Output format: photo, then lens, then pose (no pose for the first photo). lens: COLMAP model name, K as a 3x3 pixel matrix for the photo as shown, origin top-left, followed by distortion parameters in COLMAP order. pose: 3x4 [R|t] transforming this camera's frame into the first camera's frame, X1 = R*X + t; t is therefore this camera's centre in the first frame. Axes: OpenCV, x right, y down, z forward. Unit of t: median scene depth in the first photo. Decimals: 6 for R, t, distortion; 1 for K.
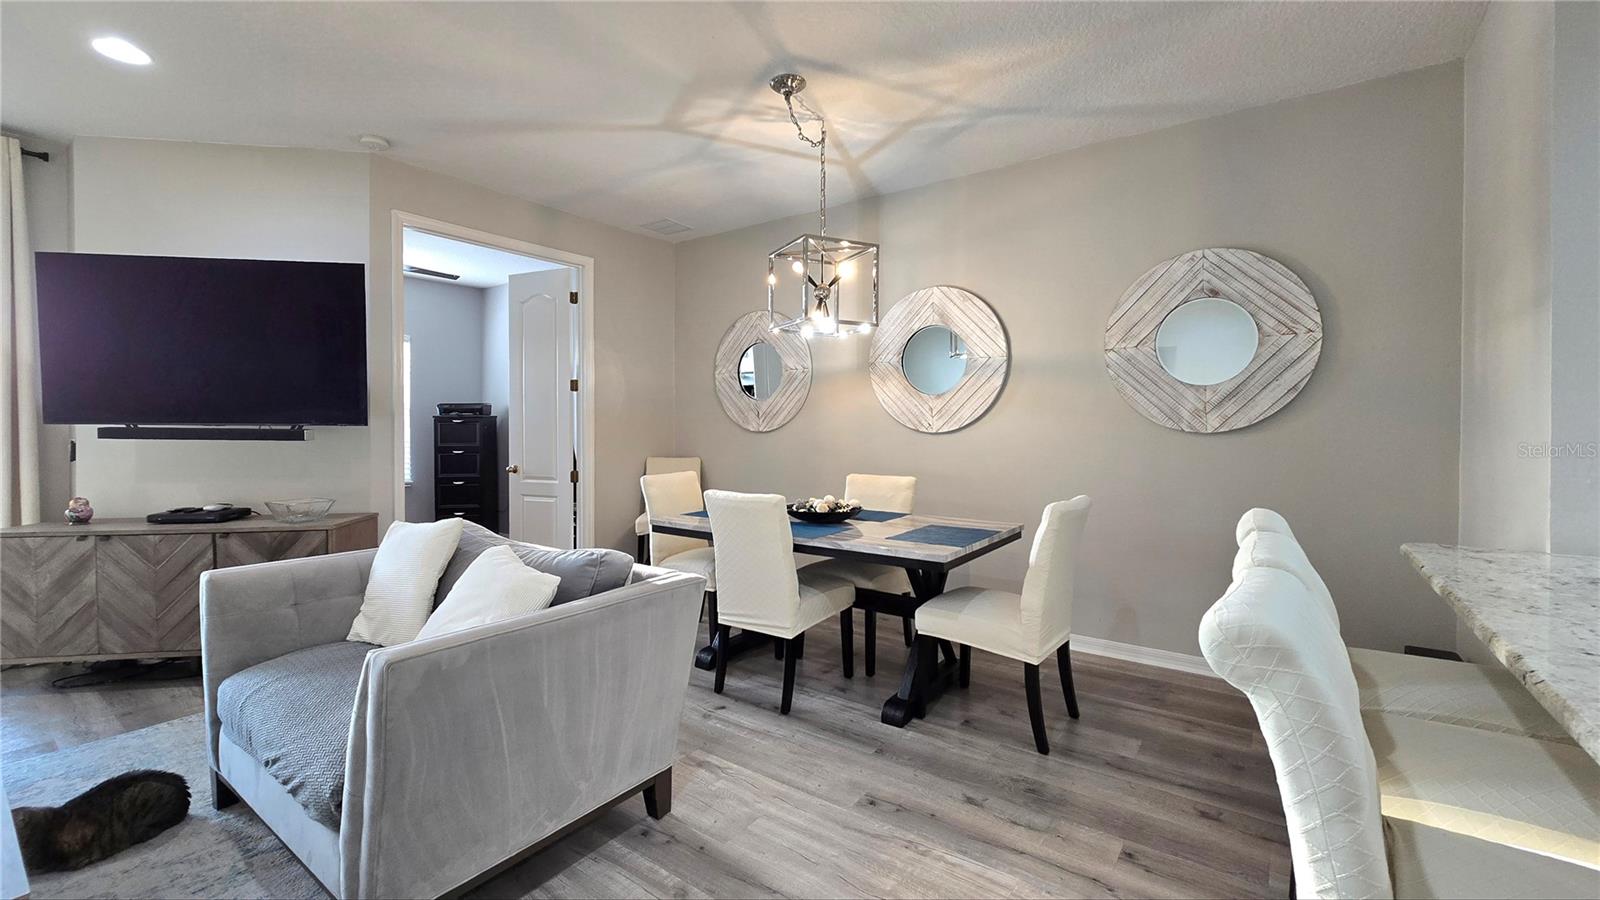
lens RADIAL K [[689.6, 0, 797.9], [0, 689.6, 427.0], [0, 0, 1]] dist [-0.002601, -0.000218]
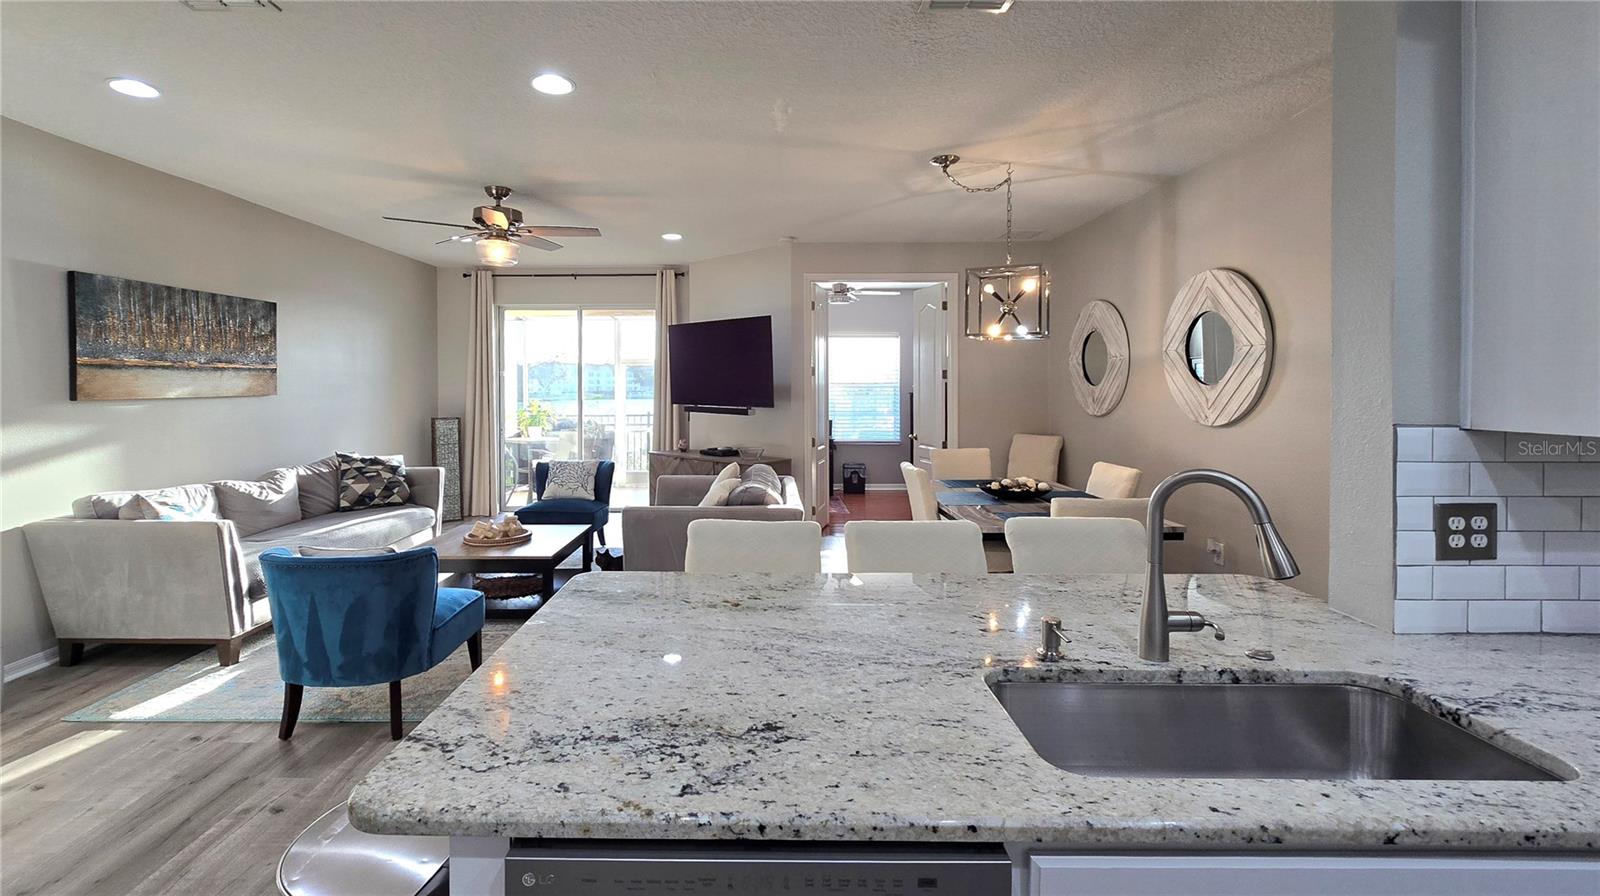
lens RADIAL K [[689.6, 0, 706.1], [0, 689.6, 392.6], [0, 0, 1]] dist [-0.002601, -0.000218]
pose [[0.550920, 0.005068, -0.834543, 0.729695], [-0.000478, 0.999983, 0.005757, -0.051011], [0.834558, -0.002772, 0.550913, -0.098911]]
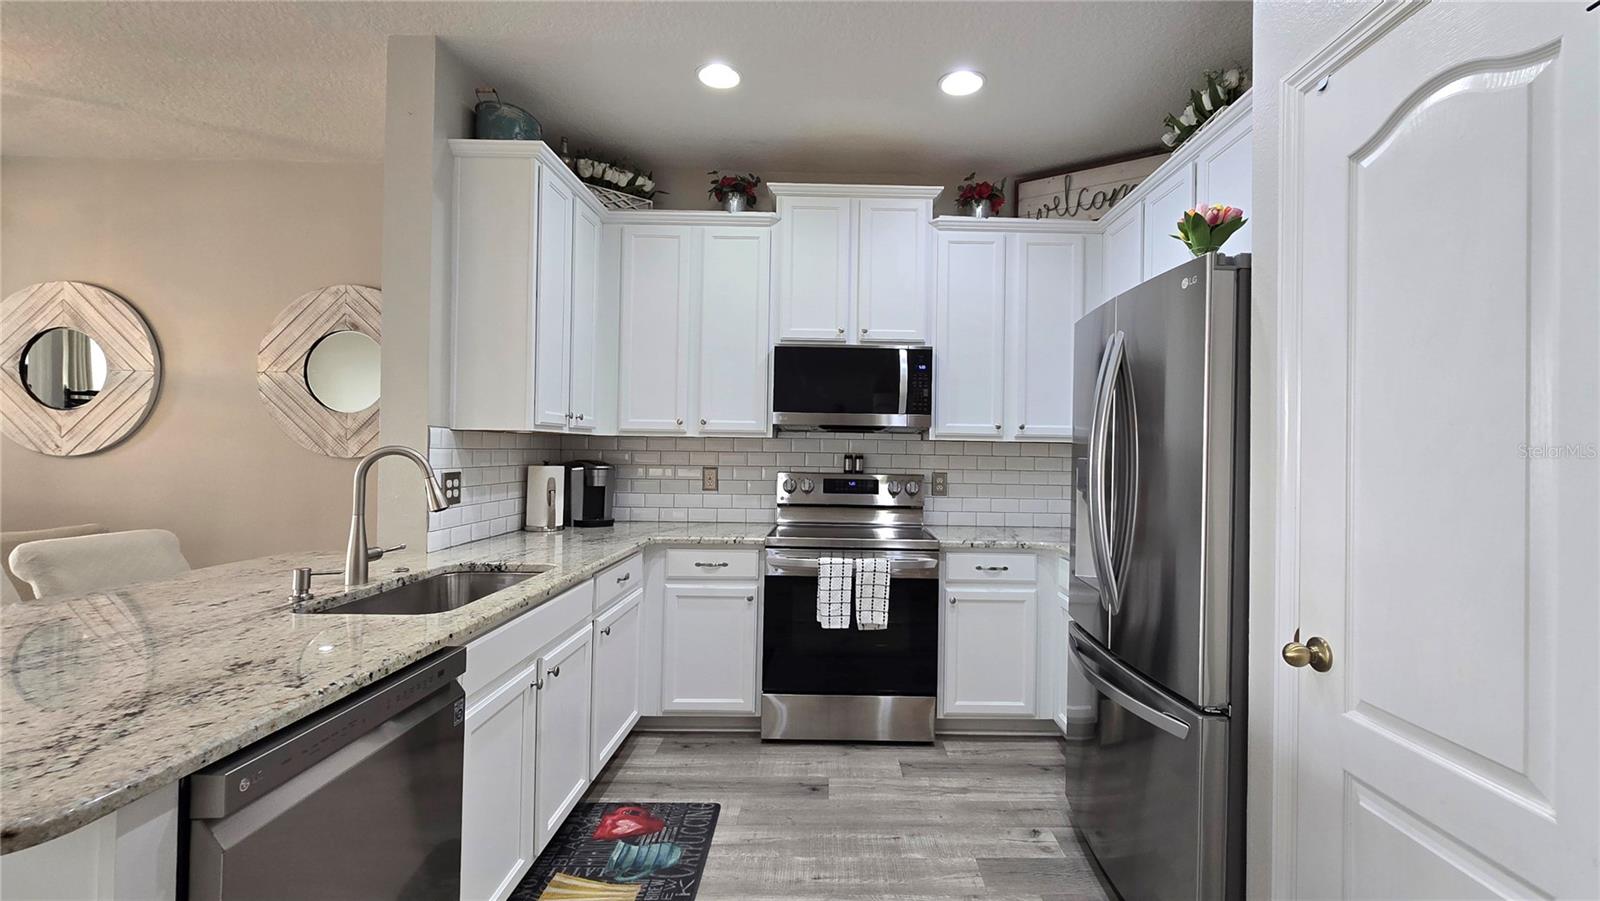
lens RADIAL K [[717.0, 0, 890.8], [0, 717.0, 441.7], [0, 0, 1]] dist [-0.001694, -0.000225]
pose [[0.777502, 0.018637, 0.628604, 0.524652], [-0.011468, 0.999815, -0.015459, -0.008650], [-0.628776, 0.004811, 0.777572, -0.363619]]
